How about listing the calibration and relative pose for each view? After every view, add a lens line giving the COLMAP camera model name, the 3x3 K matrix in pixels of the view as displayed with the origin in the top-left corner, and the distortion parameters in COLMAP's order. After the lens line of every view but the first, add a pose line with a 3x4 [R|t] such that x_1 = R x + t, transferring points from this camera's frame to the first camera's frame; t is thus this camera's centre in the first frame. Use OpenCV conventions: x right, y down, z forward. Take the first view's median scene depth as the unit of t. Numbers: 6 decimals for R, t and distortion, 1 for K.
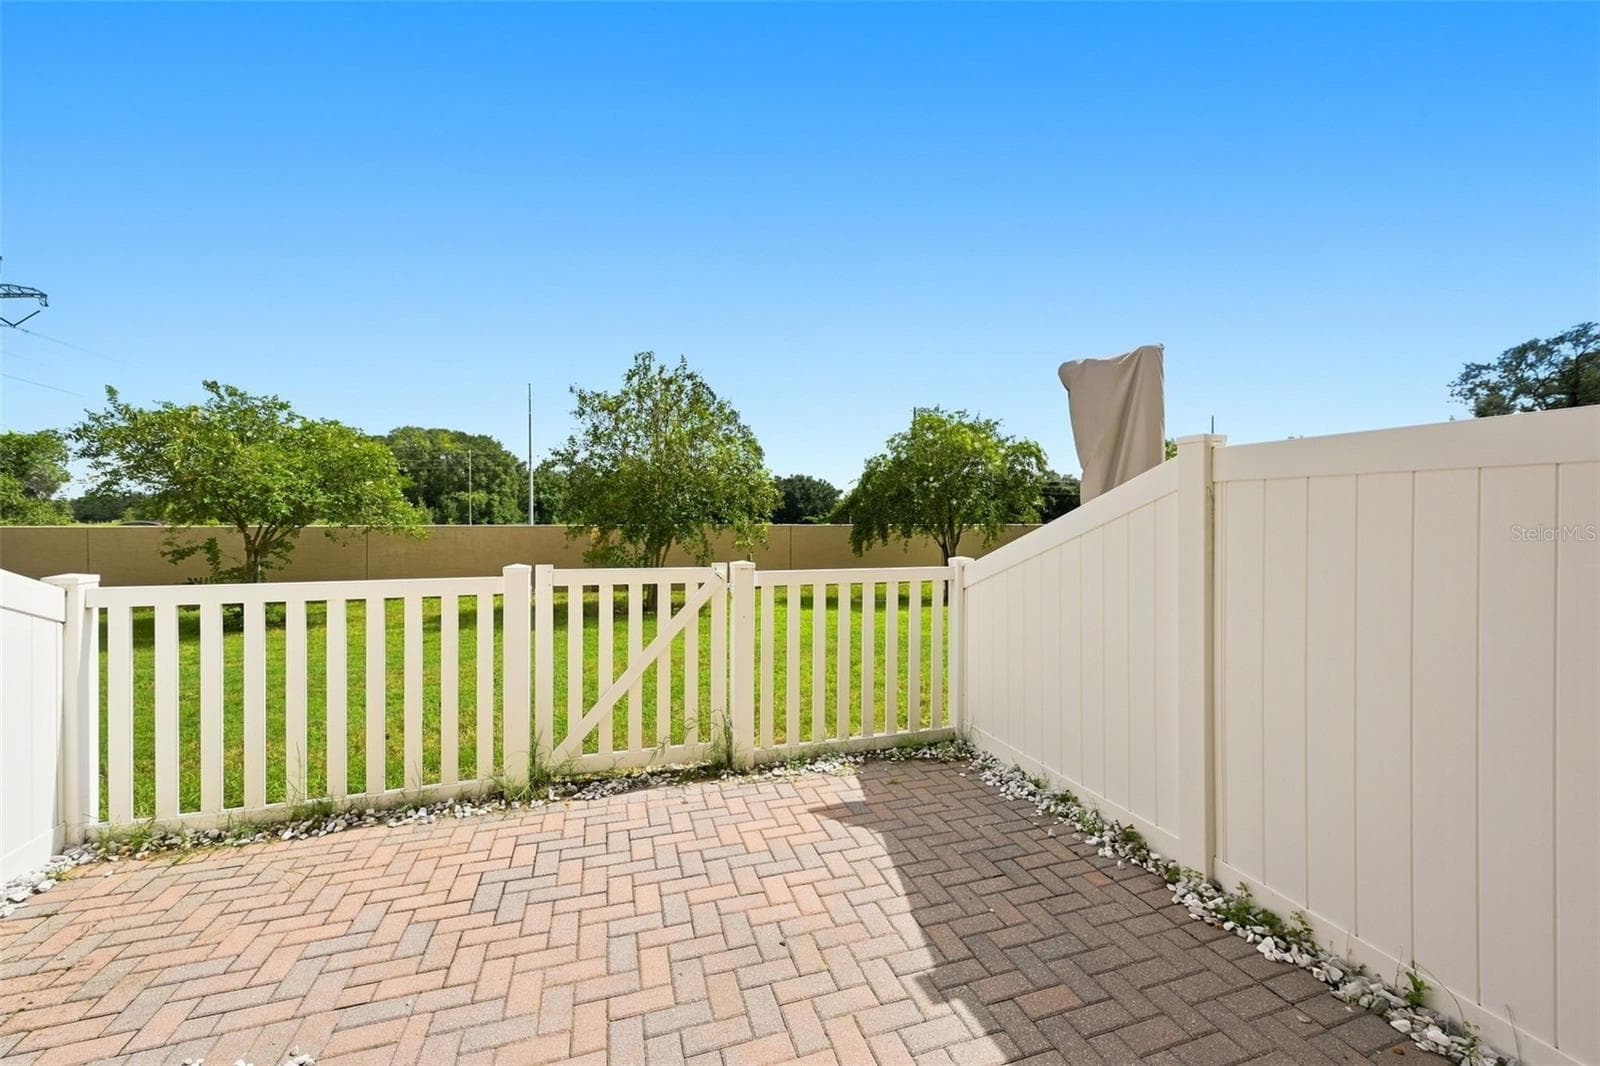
lens RADIAL K [[643.1, 0, 822.1], [0, 643.1, 560.8], [0, 0, 1]] dist [0.001640, 0.000021]
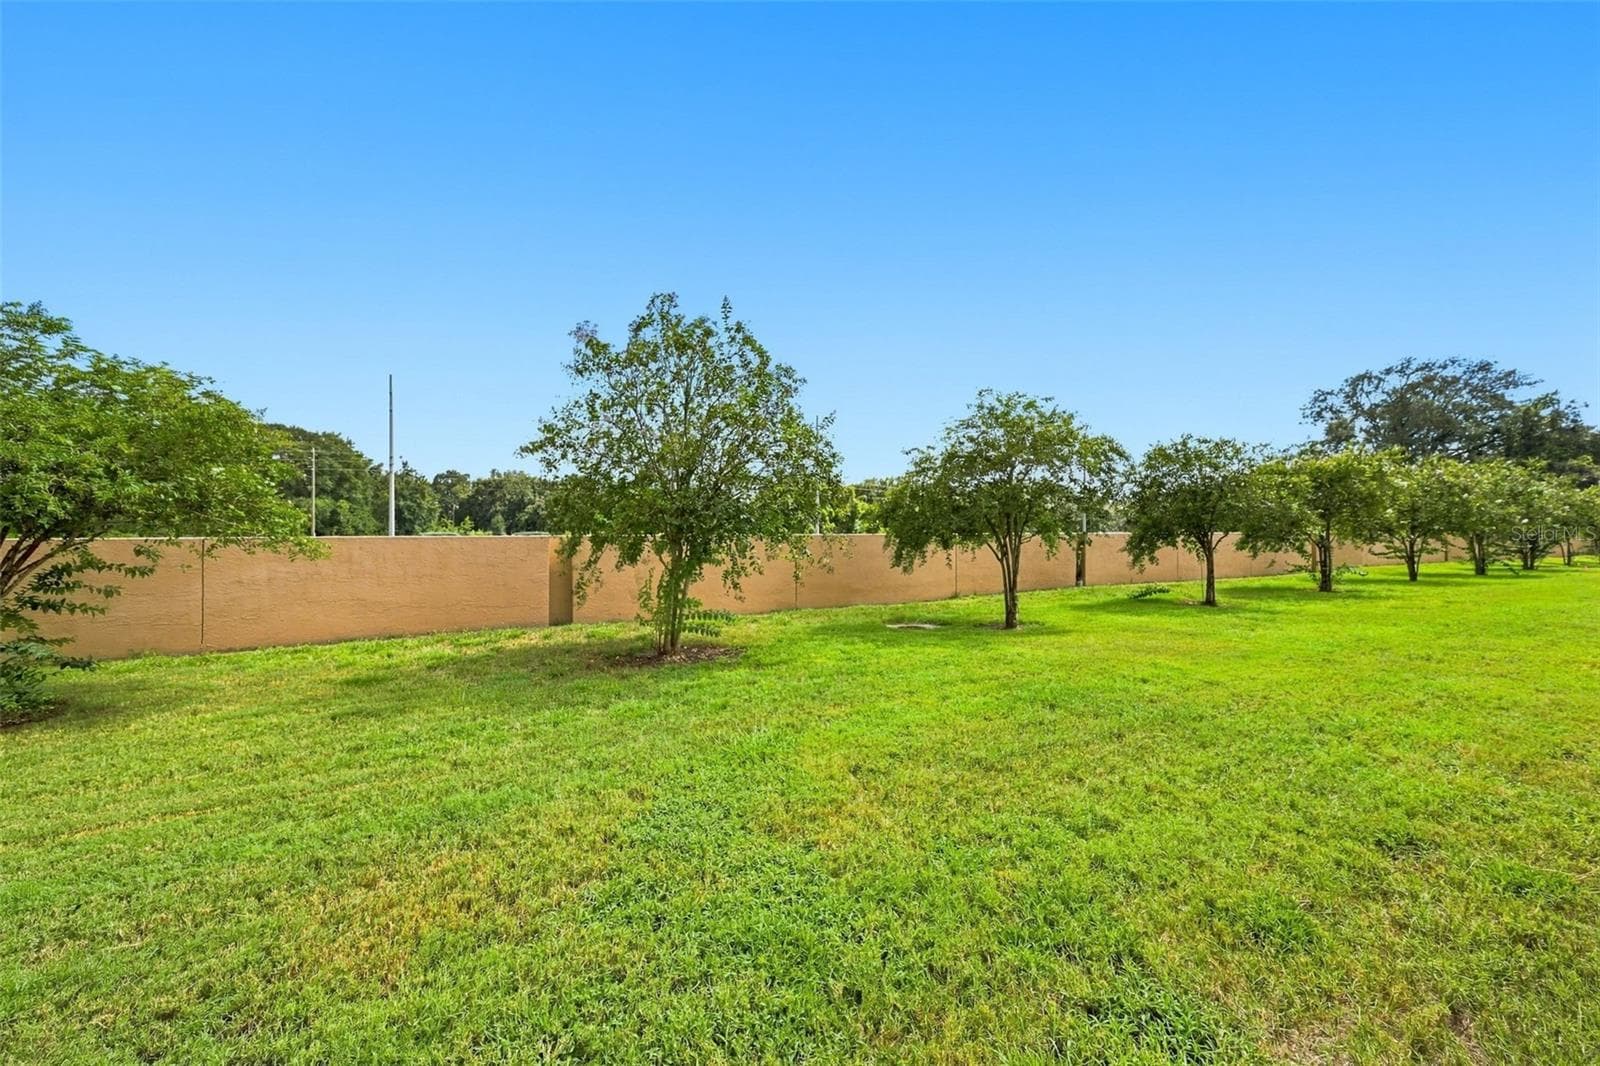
lens RADIAL K [[632.3, 0, 806.6], [0, 632.3, 547.9], [0, 0, 1]] dist [0.000511, 0.000169]
pose [[0.984033, -0.007111, 0.177843, -0.071626], [0.013315, 0.999343, -0.033716, -0.004797], [-0.177486, 0.035546, 0.983481, 0.085560]]
